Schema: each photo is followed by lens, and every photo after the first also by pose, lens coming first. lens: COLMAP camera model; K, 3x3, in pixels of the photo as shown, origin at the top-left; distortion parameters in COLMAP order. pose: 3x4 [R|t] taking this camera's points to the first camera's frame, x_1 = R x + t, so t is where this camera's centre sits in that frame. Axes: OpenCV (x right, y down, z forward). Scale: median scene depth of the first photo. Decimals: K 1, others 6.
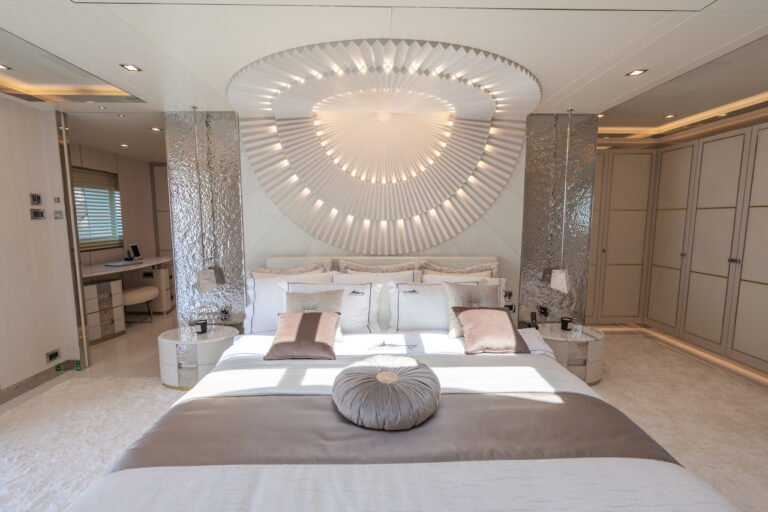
lens RADIAL K [[344.7, 0, 383.2], [0, 344.7, 255.1], [0, 0, 1]] dist [-0.014296, 0.000281]
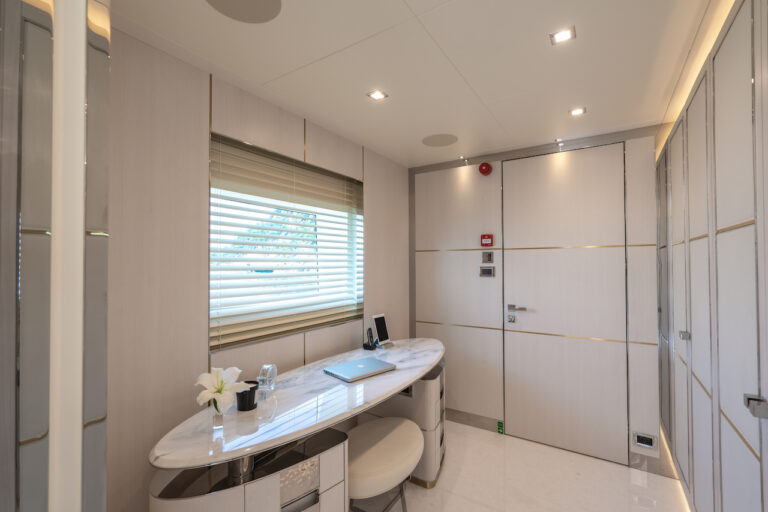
lens RADIAL K [[344.7, 0, 384.5], [0, 344.7, 258.6], [0, 0, 1]] dist [-0.014296, 0.000281]
pose [[0.824442, -0.009691, -0.565863, -0.439672], [-0.060151, 0.992689, -0.104640, -0.062473], [0.562740, 0.120307, 0.817832, 0.585570]]
